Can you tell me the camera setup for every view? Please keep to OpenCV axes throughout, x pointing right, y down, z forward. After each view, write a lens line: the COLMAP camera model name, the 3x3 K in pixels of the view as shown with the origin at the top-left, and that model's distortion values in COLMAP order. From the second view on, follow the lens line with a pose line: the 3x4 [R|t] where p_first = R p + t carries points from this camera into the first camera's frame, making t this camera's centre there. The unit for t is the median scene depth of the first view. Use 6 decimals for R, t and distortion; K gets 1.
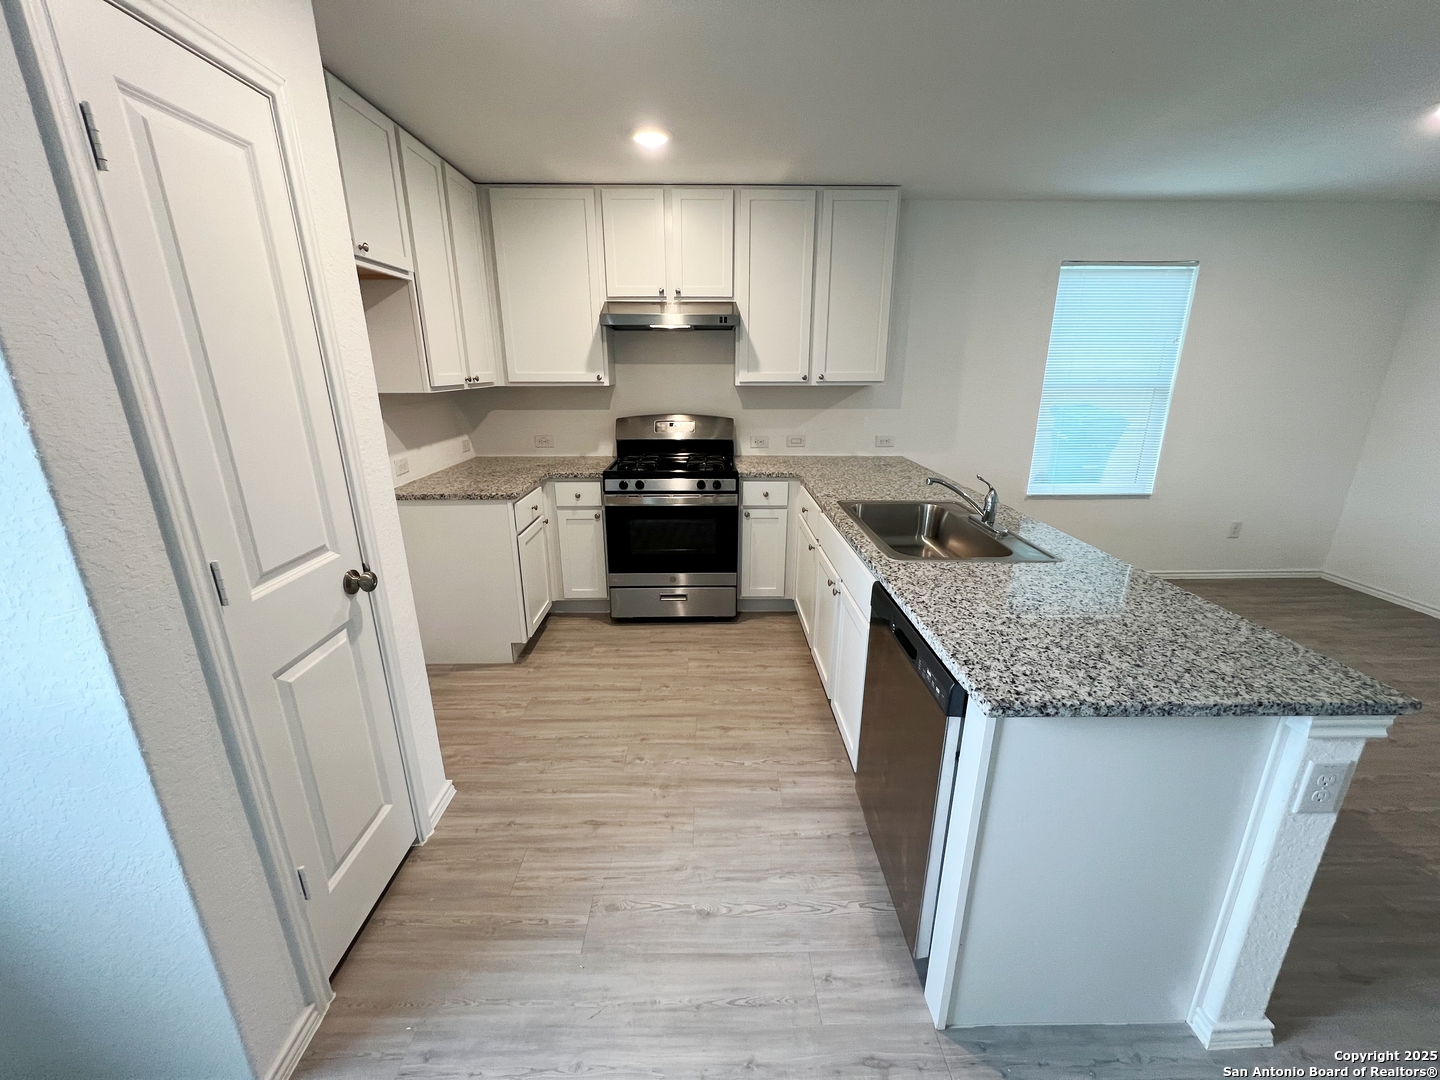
lens RADIAL K [[578.0, 0, 720.0], [0, 578.0, 540.0], [0, 0, 1]] dist [-0.001825, -0.000226]
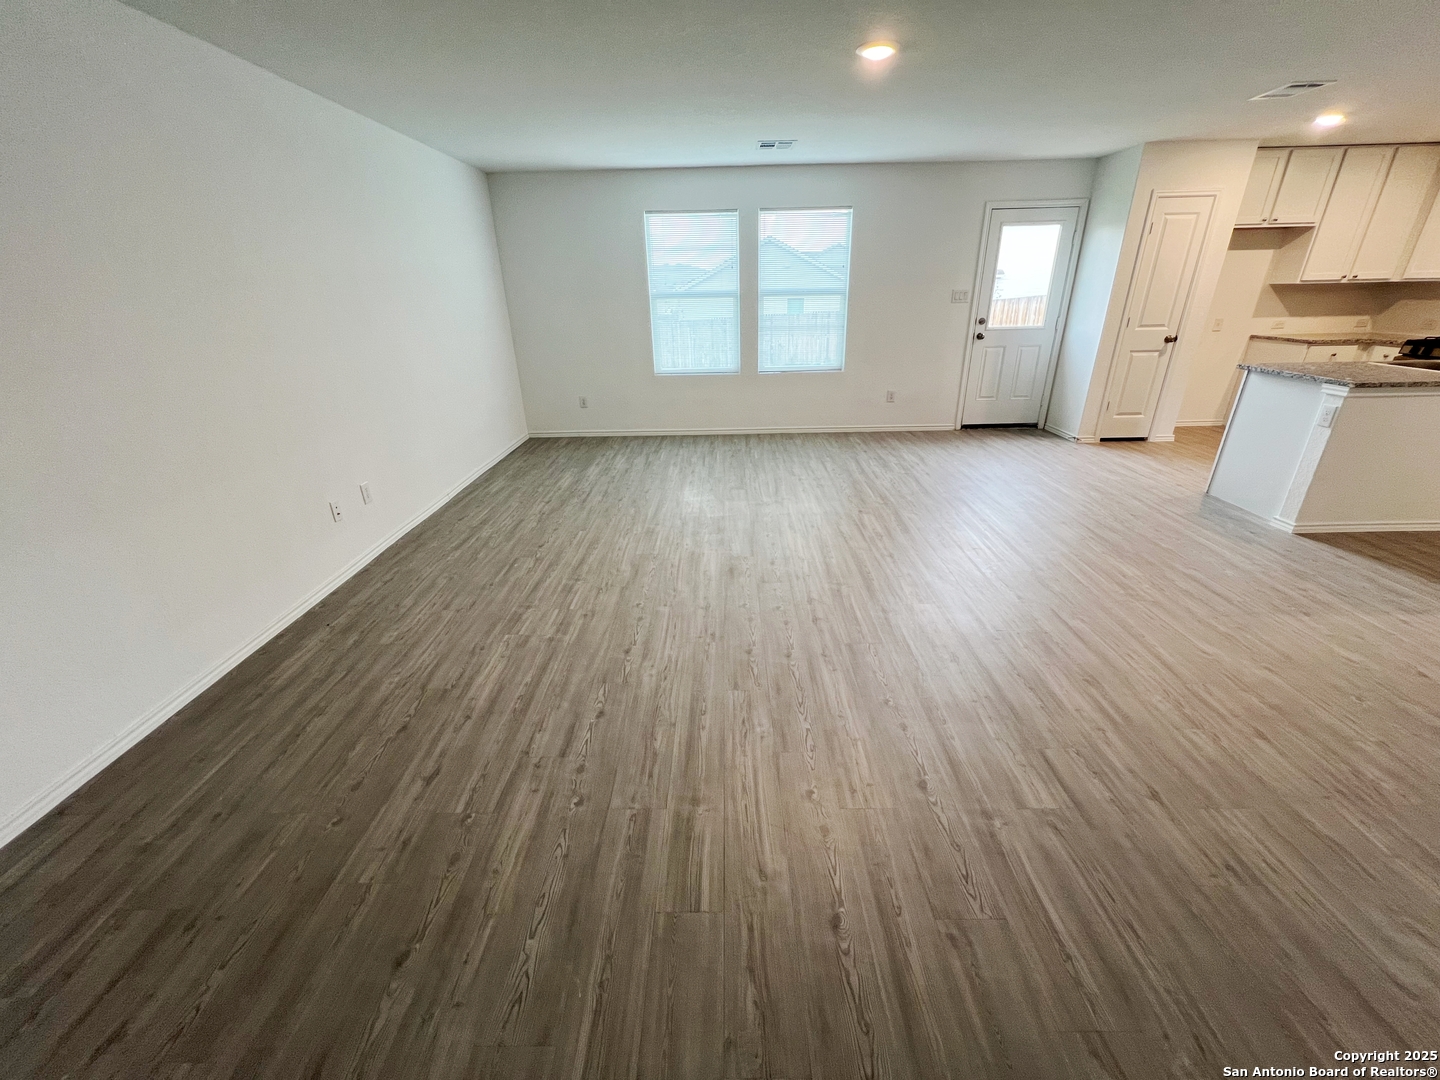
lens RADIAL K [[578.0, 0, 720.0], [0, 578.0, 540.0], [0, 0, 1]] dist [-0.001825, -0.000226]
pose [[-0.024628, 0.399002, -0.916619, 2.977282], [-0.267734, 0.880771, 0.390591, 0.489537], [0.963178, 0.255030, 0.085135, -1.513207]]
